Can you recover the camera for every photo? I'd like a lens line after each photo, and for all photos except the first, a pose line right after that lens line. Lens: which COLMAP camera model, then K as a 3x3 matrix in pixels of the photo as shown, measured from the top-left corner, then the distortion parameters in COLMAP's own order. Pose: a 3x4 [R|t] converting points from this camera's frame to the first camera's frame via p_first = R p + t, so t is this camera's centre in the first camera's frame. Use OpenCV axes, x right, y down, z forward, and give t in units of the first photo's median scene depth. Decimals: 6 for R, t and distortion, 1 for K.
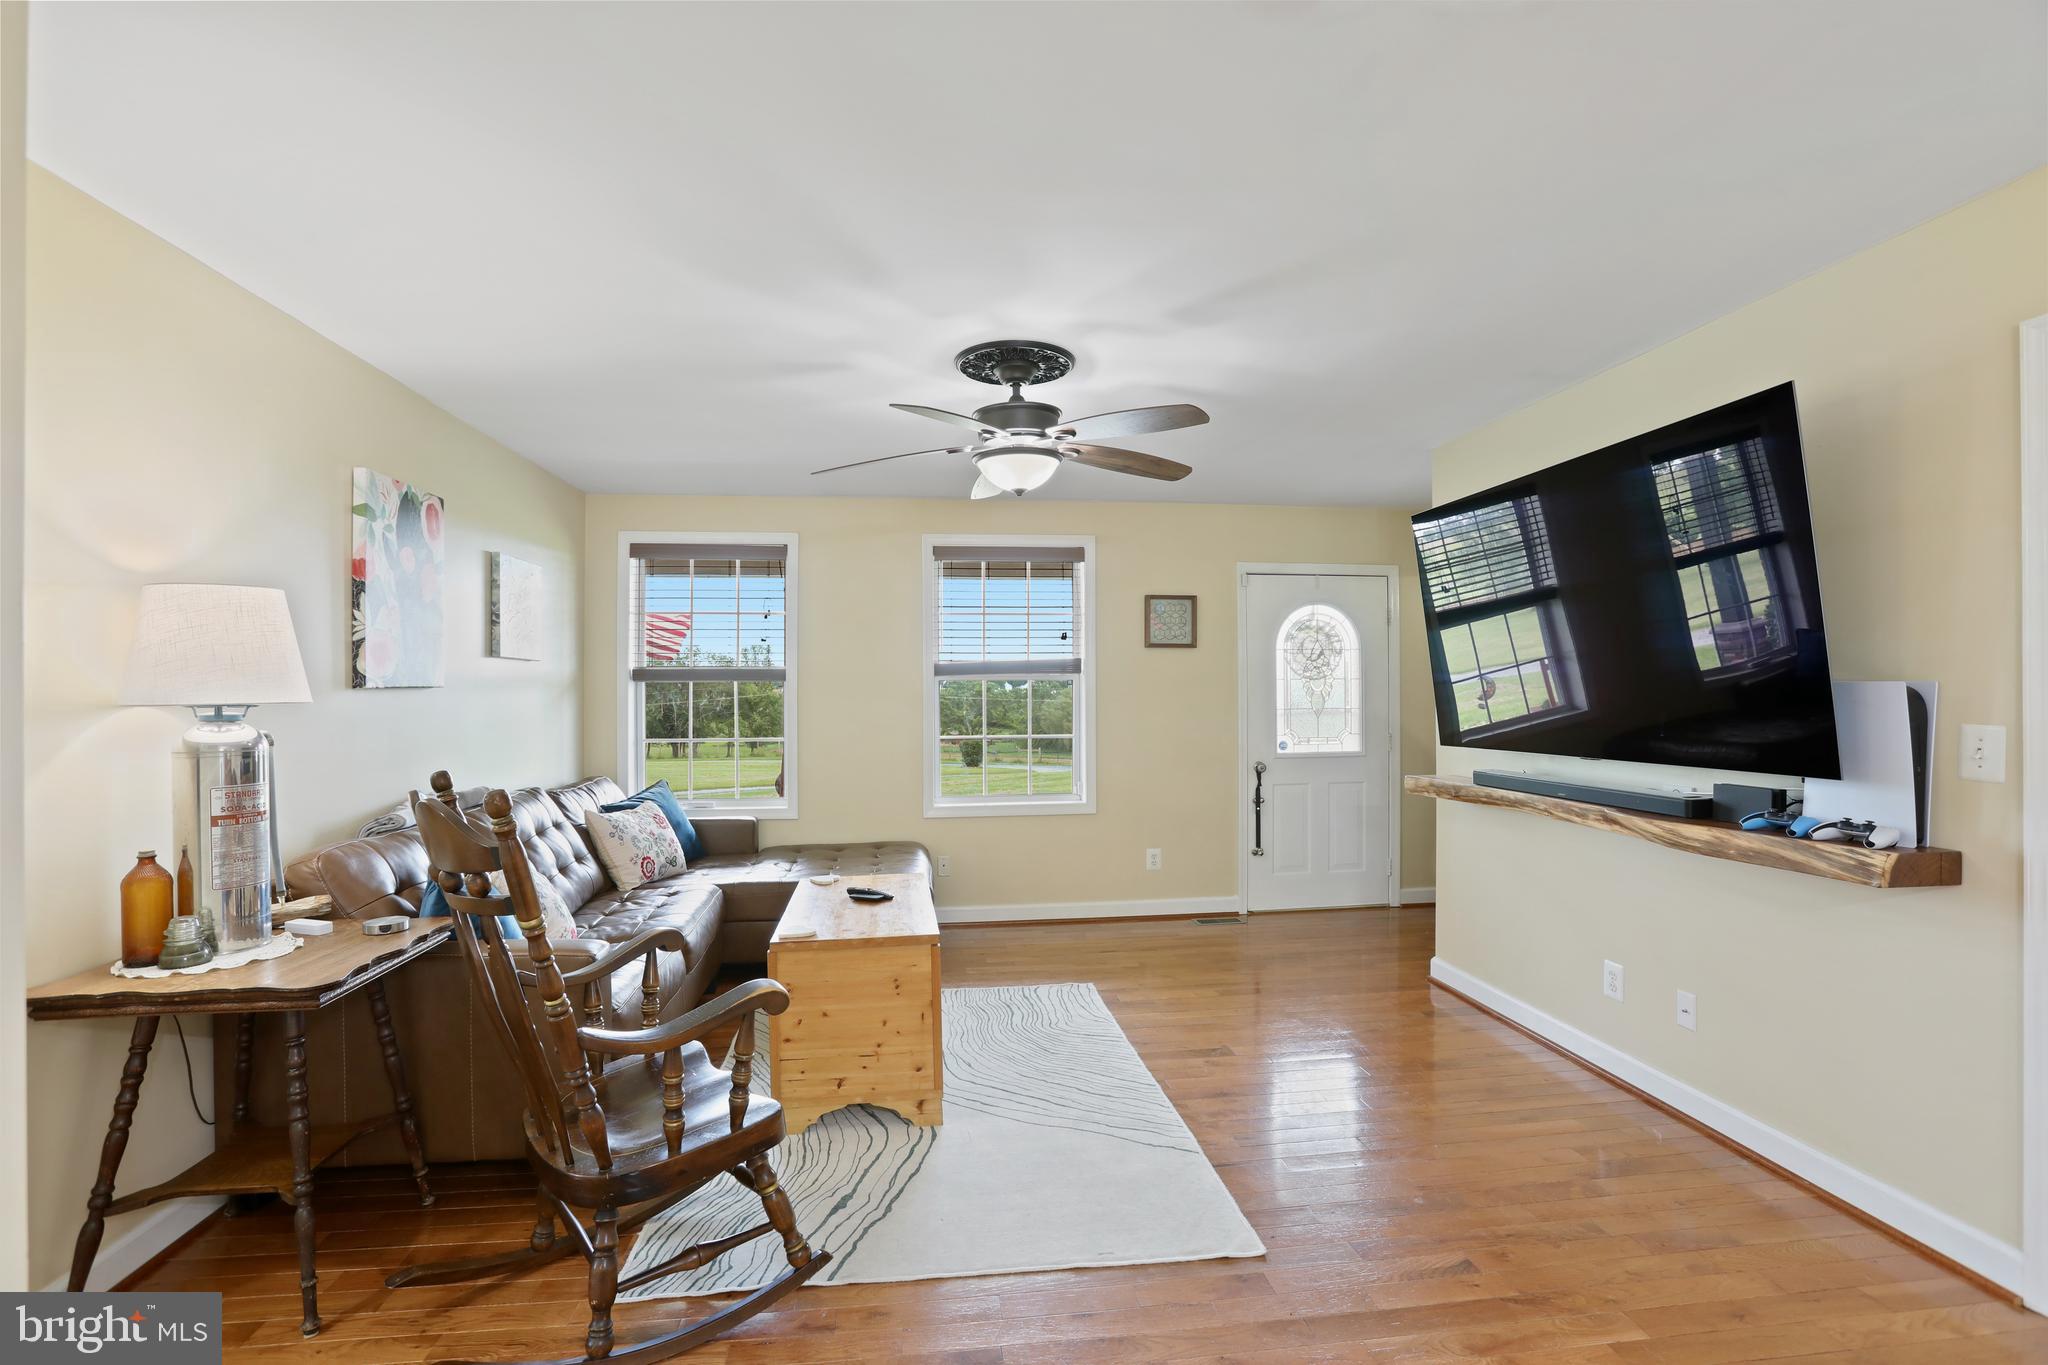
lens RADIAL K [[926.7, 0, 1014.6], [0, 926.7, 686.3], [0, 0, 1]] dist [-0.080735, 0.033683]
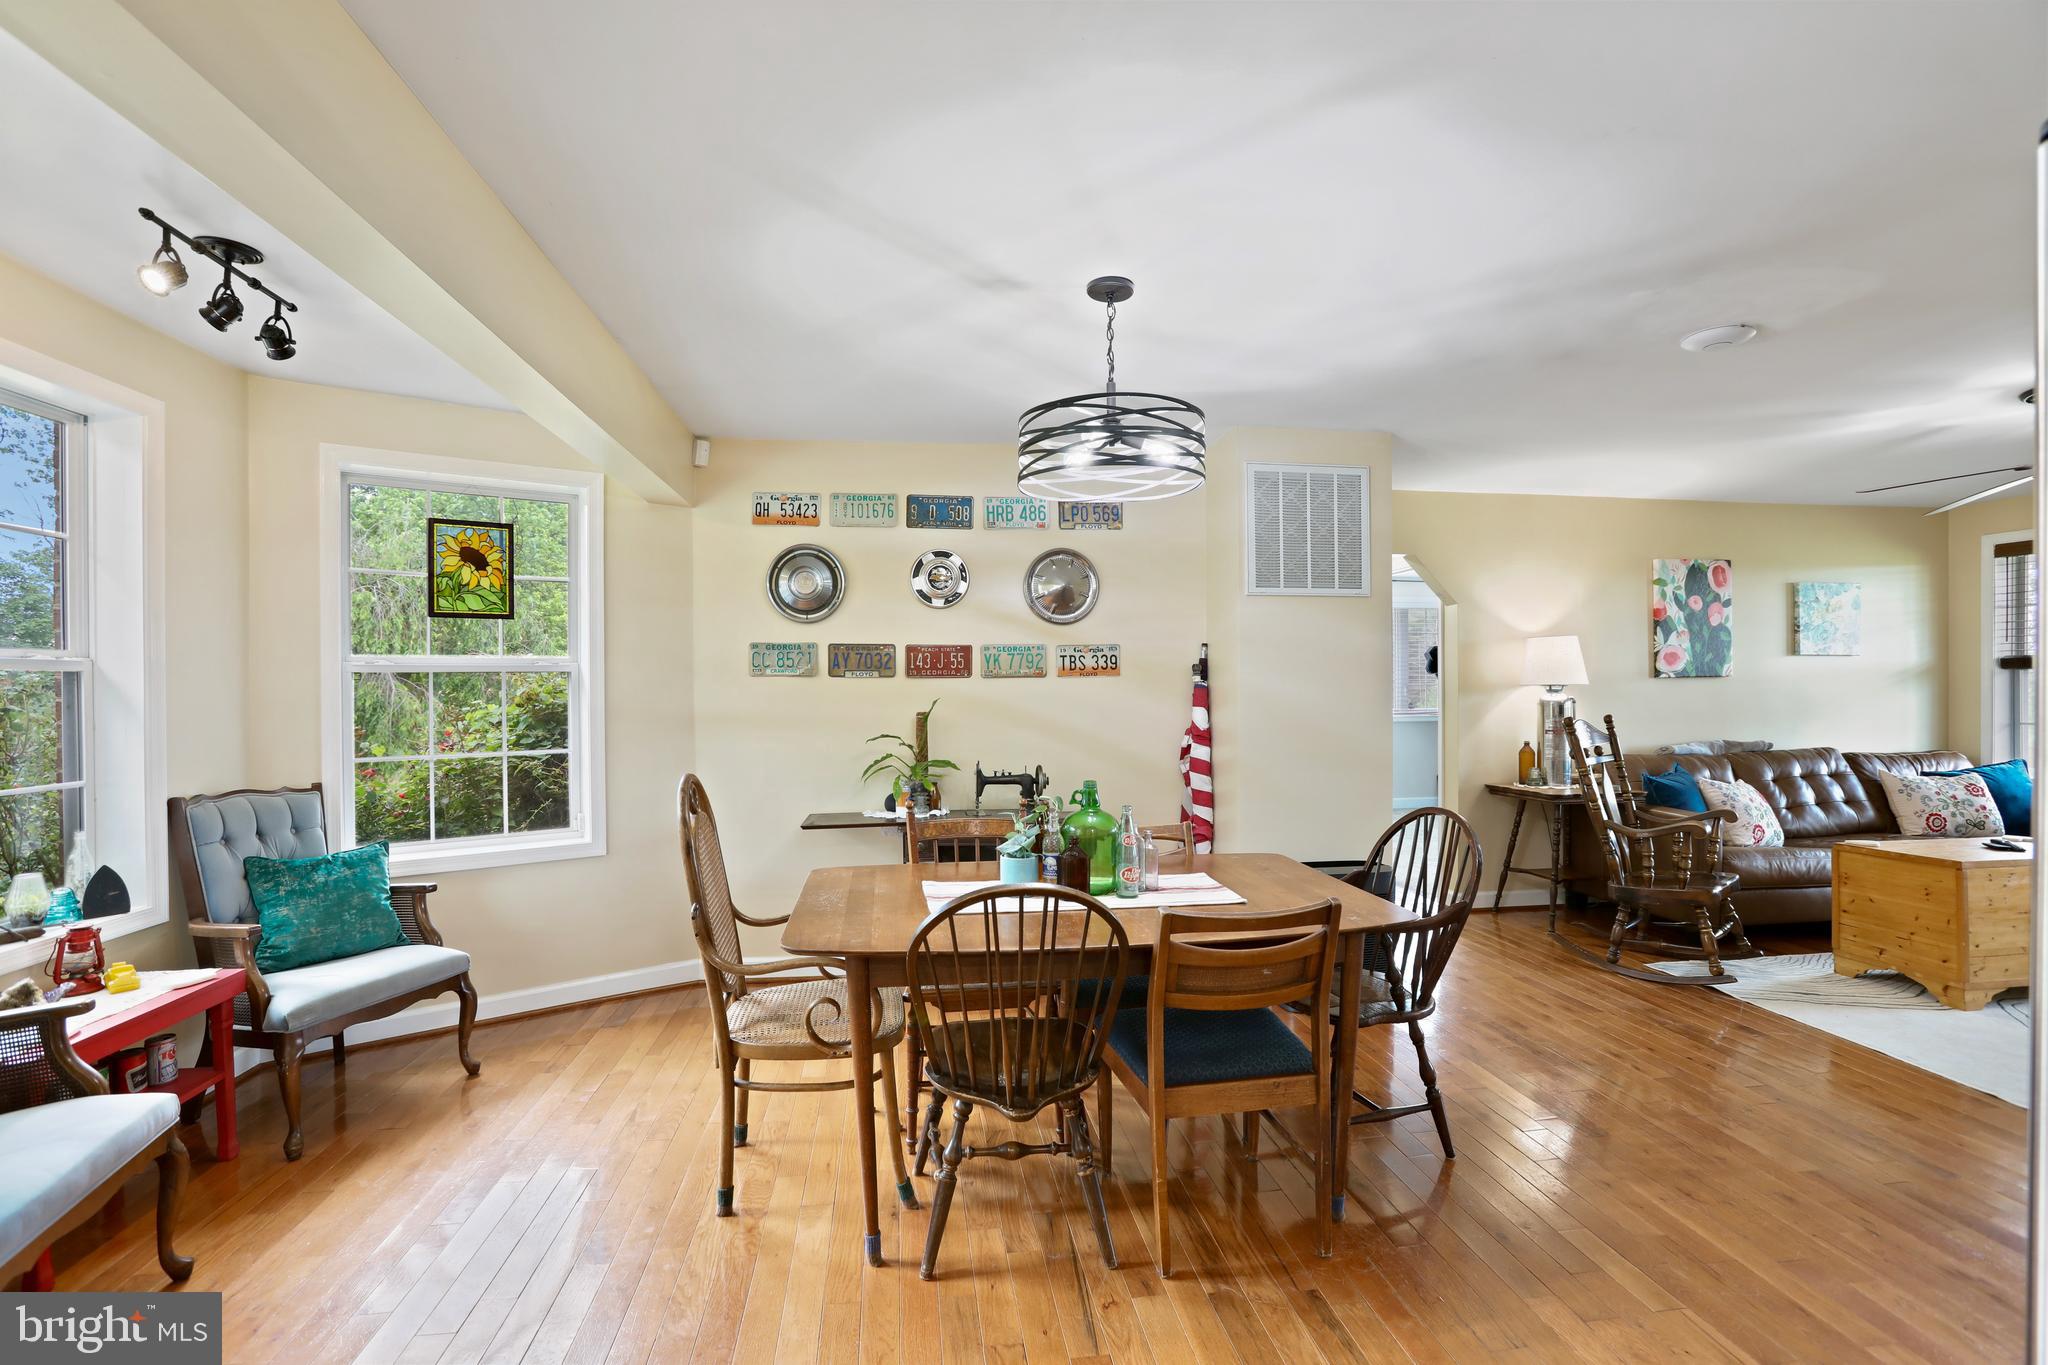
lens RADIAL K [[926.7, 0, 1014.6], [0, 926.7, 686.3], [0, 0, 1]] dist [-0.080735, 0.033683]
pose [[0.007198, 0.007223, -0.999948, 1.181147], [0.008861, 0.999934, 0.007287, -0.005413], [0.999935, -0.008913, 0.007134, -0.370059]]
